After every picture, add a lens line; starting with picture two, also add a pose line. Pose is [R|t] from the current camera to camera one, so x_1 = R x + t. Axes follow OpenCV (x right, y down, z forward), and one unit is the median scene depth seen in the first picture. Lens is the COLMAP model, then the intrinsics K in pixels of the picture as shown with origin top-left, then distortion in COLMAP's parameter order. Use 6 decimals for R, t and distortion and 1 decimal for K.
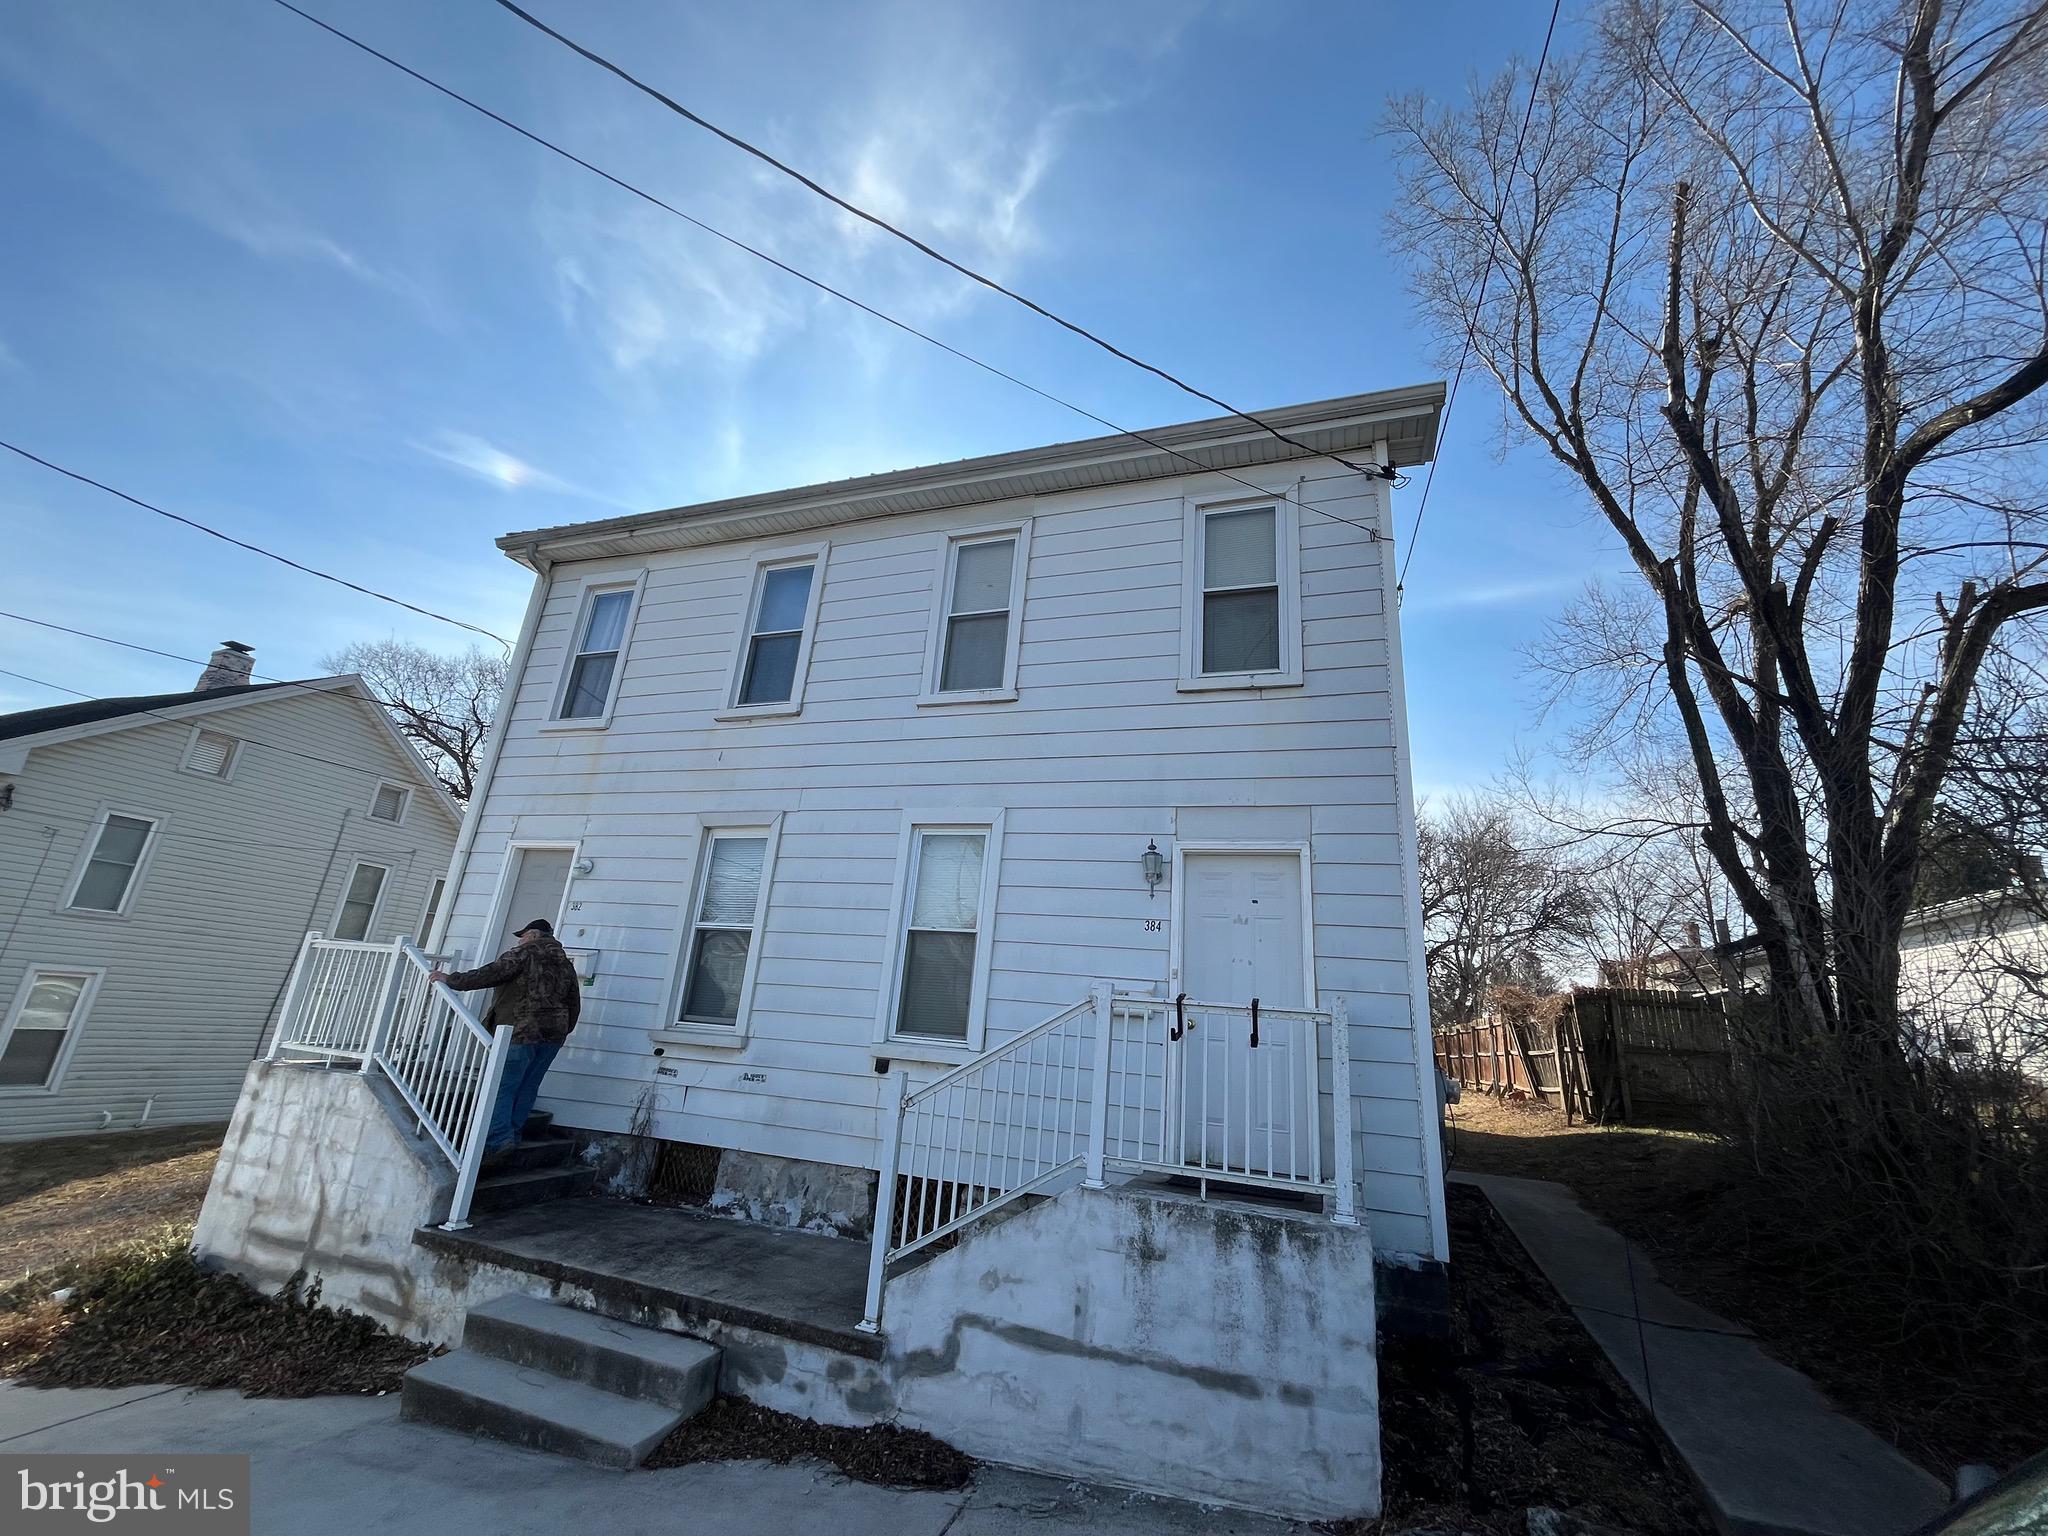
lens RADIAL K [[821.2, 0, 1023.2], [0, 821.2, 766.2], [0, 0, 1]] dist [-0.004904, -0.000994]
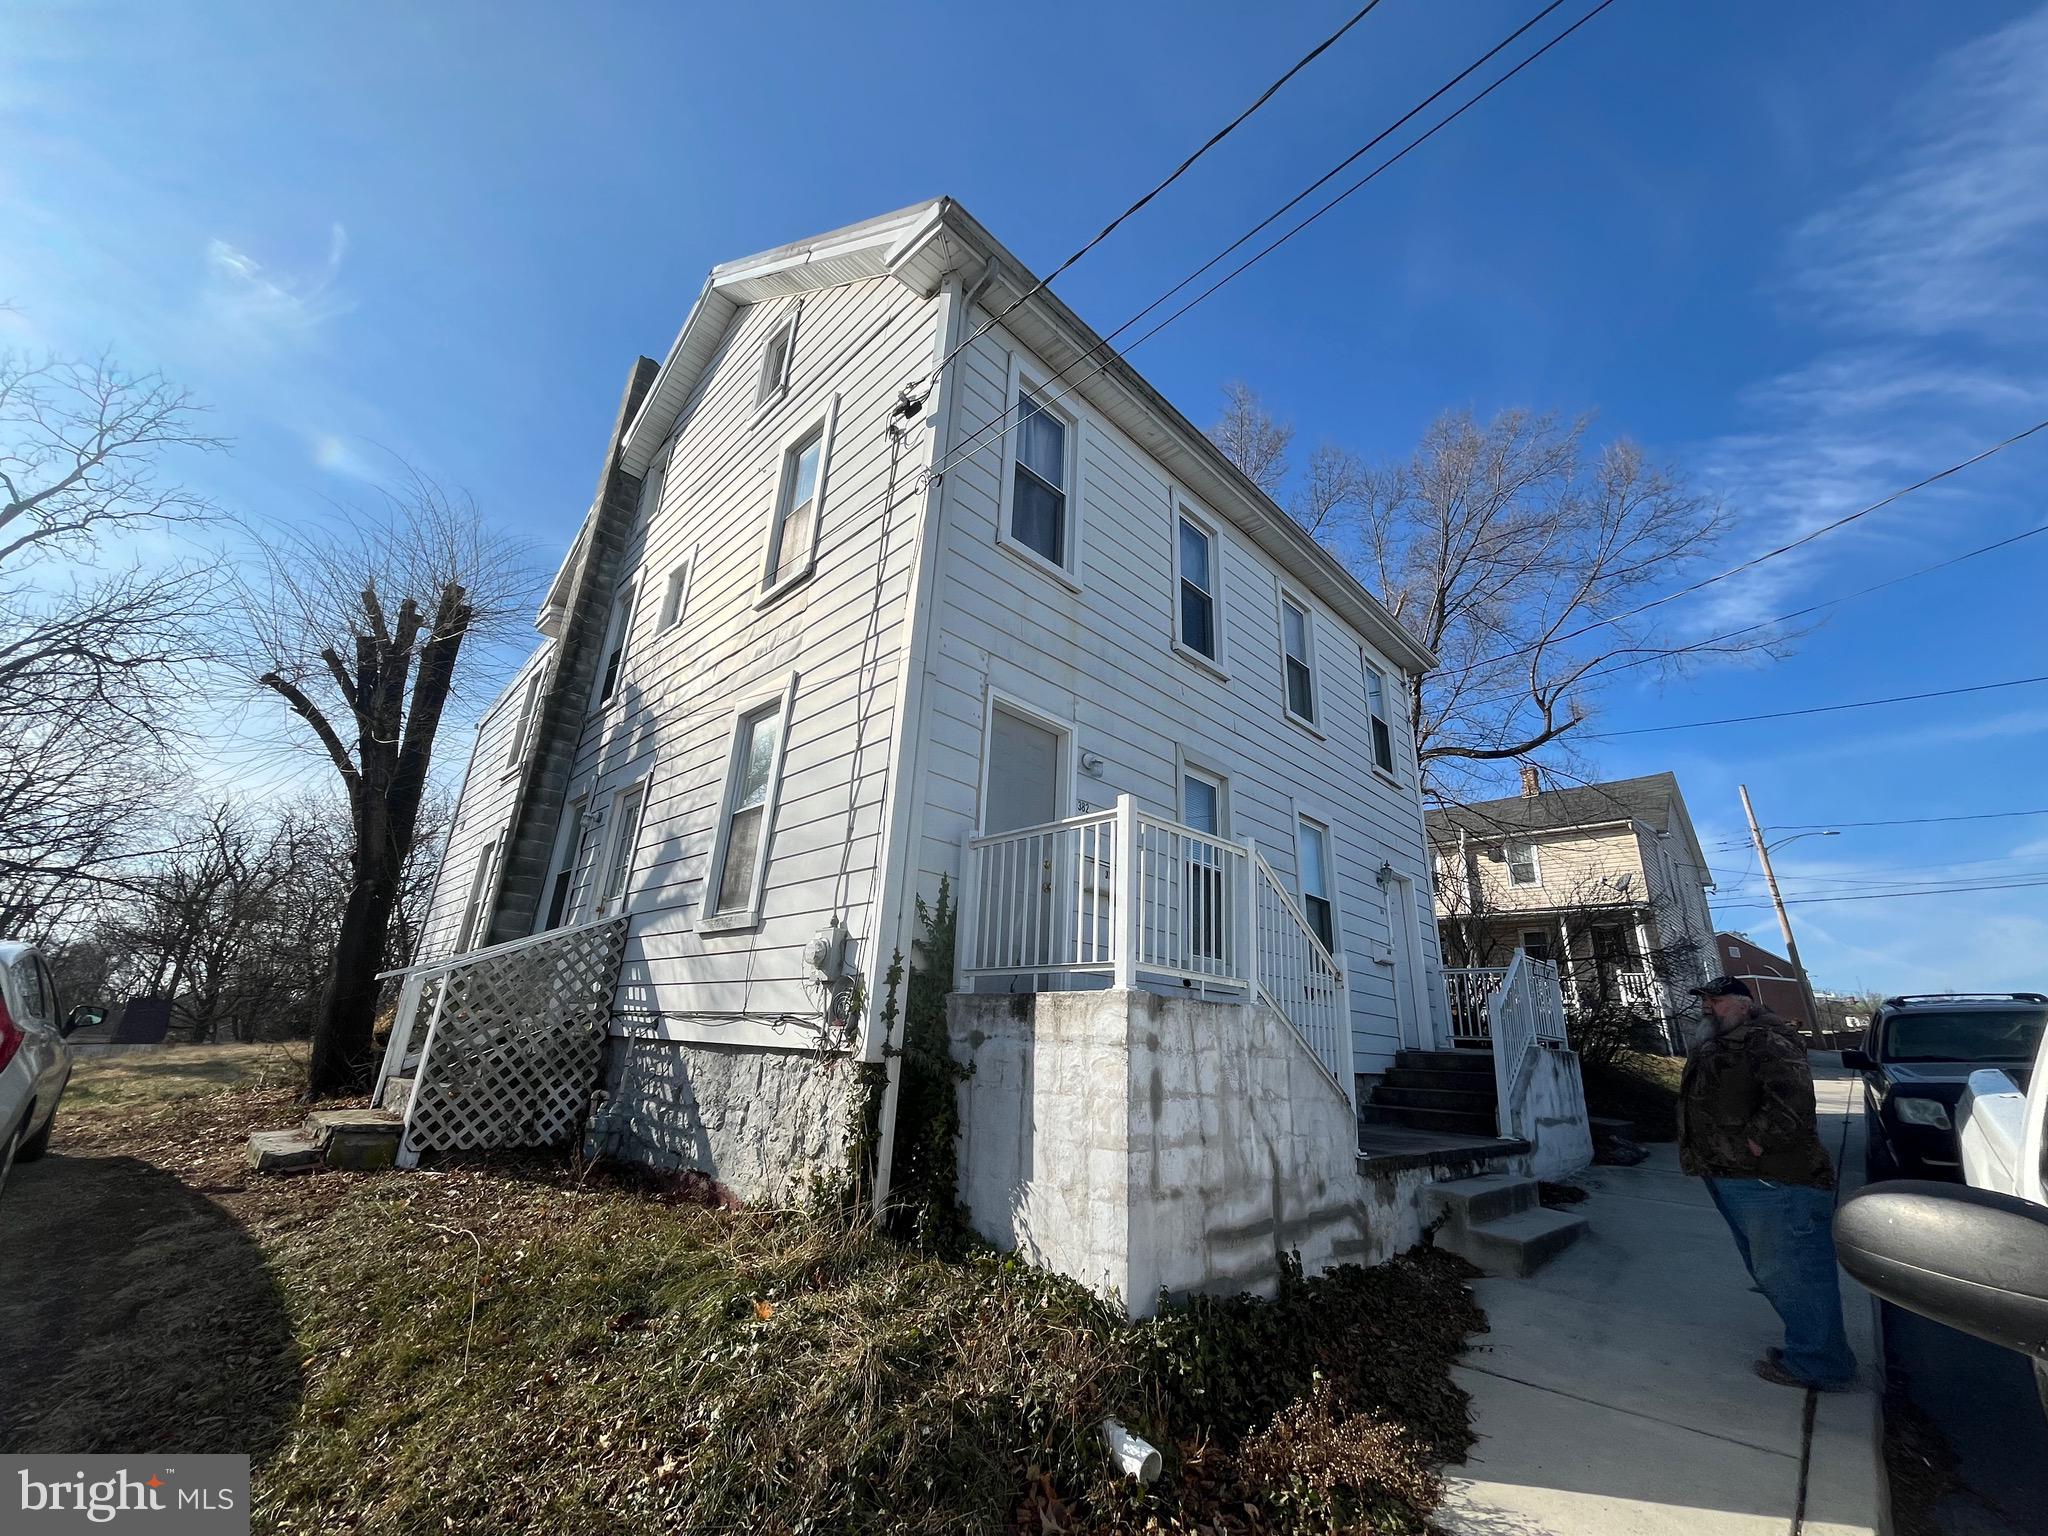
lens RADIAL K [[821.2, 0, 1016.4], [0, 821.2, 771.6], [0, 0, 1]] dist [-0.004904, -0.000994]
pose [[0.437728, 0.239009, 0.866758, -1.654930], [-0.288384, 0.950409, -0.116437, 0.322080], [-0.851604, -0.198992, 0.484947, 0.861178]]
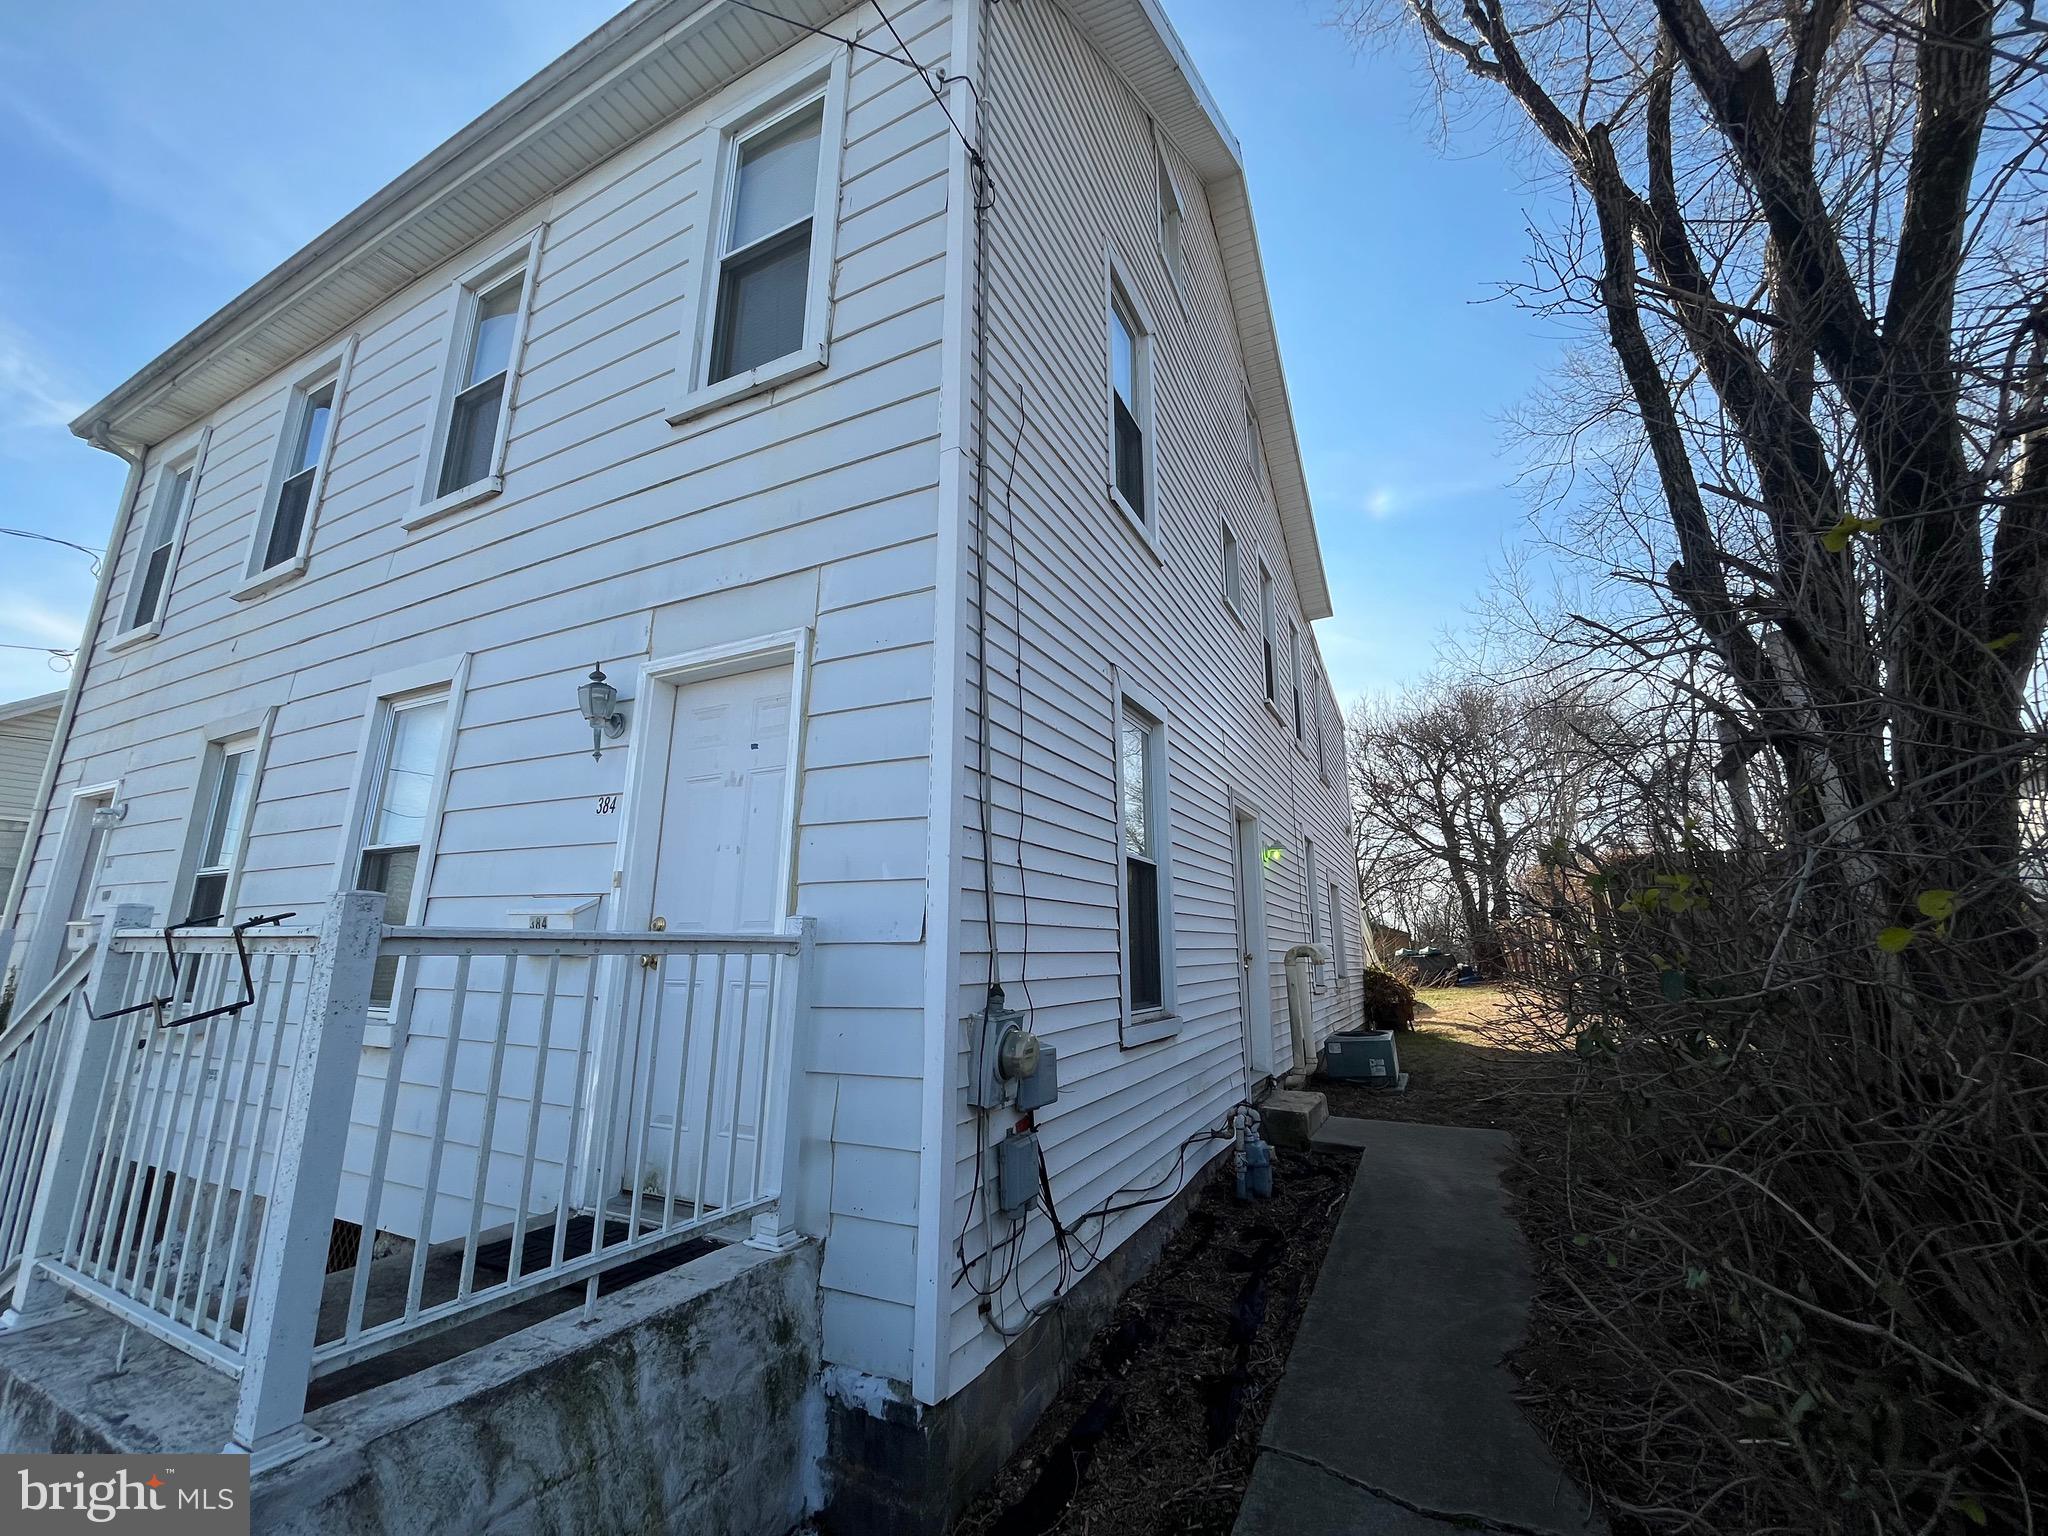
lens RADIAL K [[821.2, 0, 1024.3], [0, 821.2, 767.7], [0, 0, 1]] dist [-0.004904, -0.000994]
pose [[0.988022, -0.101855, -0.115919, 0.525040], [0.111027, 0.990936, 0.075616, 0.153362], [0.107166, -0.087581, 0.990376, 0.432870]]
